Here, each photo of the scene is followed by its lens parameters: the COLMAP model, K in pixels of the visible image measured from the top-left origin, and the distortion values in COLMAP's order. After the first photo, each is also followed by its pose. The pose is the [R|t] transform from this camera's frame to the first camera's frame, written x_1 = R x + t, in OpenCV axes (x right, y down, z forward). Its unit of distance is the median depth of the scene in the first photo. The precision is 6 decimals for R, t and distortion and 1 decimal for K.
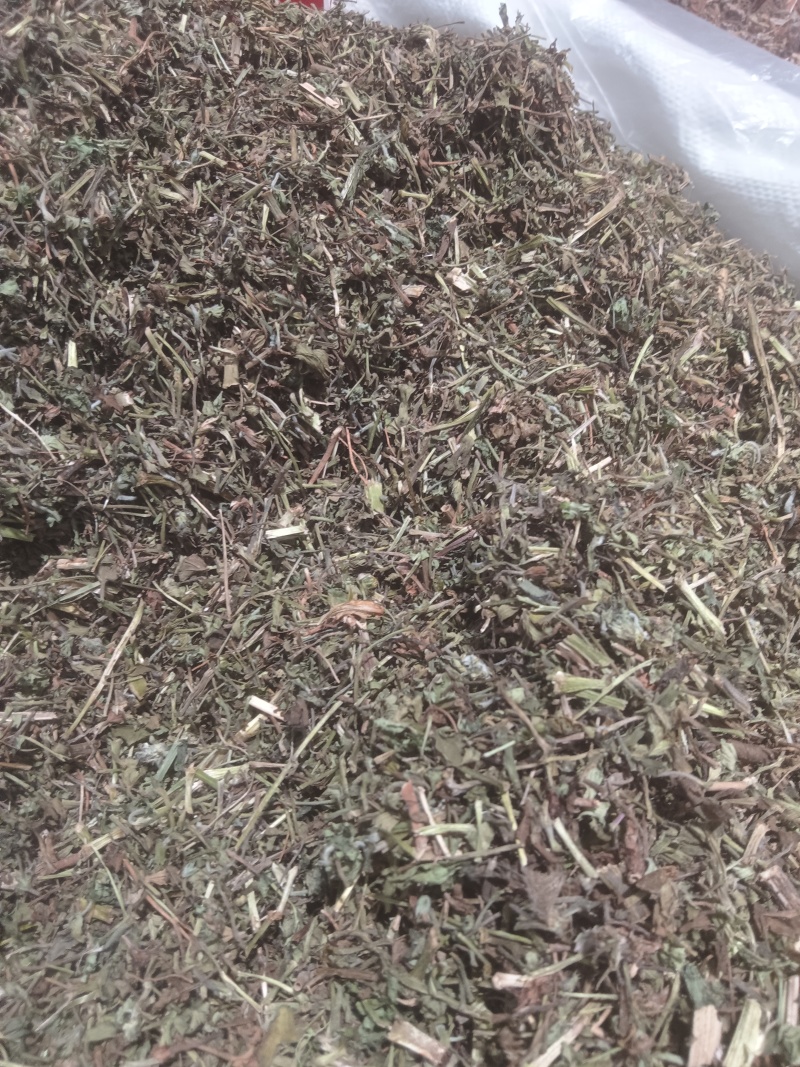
lens RADIAL K [[820.0, 0, 400.0], [0, 820.0, 533.5], [0, 0, 1]] dist [0.114133, -0.146244]
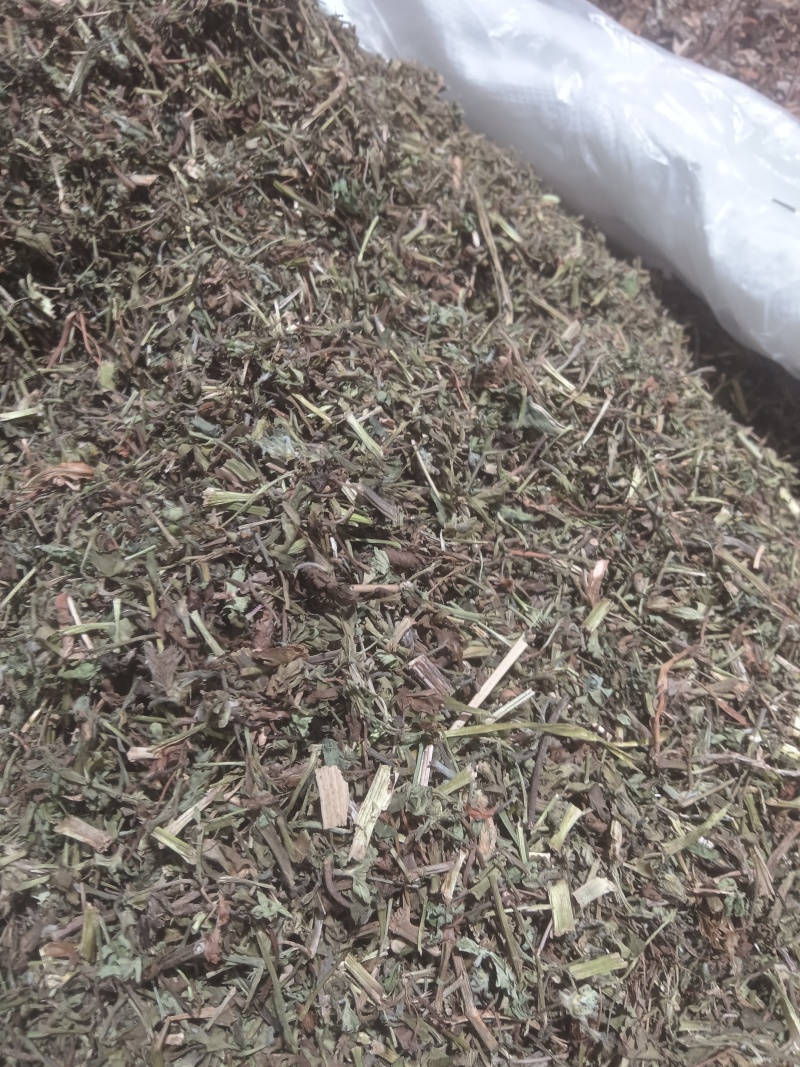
lens RADIAL K [[844.0, 0, 400.0], [0, 844.0, 533.5], [0, 0, 1]] dist [0.087374, -0.114565]
pose [[0.997357, -0.055010, 0.047462, 0.267758], [0.054941, 0.998486, 0.002744, 0.165685], [-0.047541, -0.000129, 0.998869, -0.079031]]
